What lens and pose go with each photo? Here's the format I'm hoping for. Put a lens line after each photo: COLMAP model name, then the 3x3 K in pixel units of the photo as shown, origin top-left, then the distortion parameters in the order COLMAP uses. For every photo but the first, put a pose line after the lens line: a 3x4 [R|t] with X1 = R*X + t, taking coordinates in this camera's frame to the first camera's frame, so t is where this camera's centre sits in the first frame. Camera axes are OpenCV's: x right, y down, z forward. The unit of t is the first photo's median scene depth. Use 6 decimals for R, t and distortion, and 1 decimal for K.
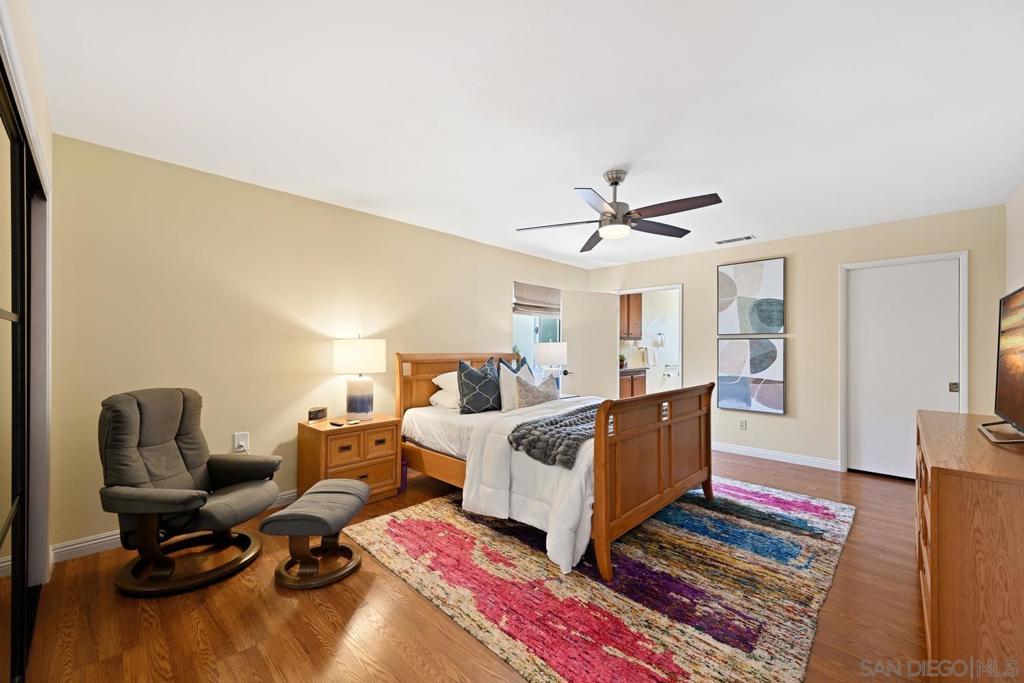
lens RADIAL K [[399.9, 0, 508.8], [0, 399.9, 342.8], [0, 0, 1]] dist [-0.000921, -0.000750]
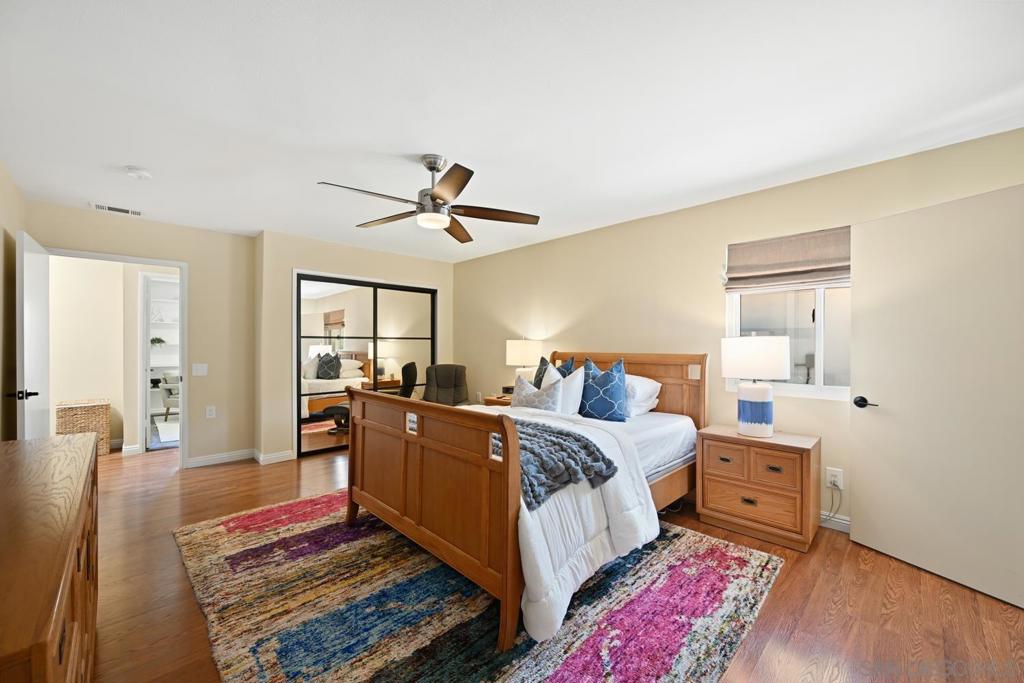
lens RADIAL K [[399.9, 0, 508.6], [0, 399.9, 345.3], [0, 0, 1]] dist [-0.000921, -0.000750]
pose [[-0.015280, -0.004895, -0.999871, 1.410556], [-0.000233, 0.999988, -0.004892, 0.024519], [0.999883, 0.000159, -0.015281, 1.423958]]
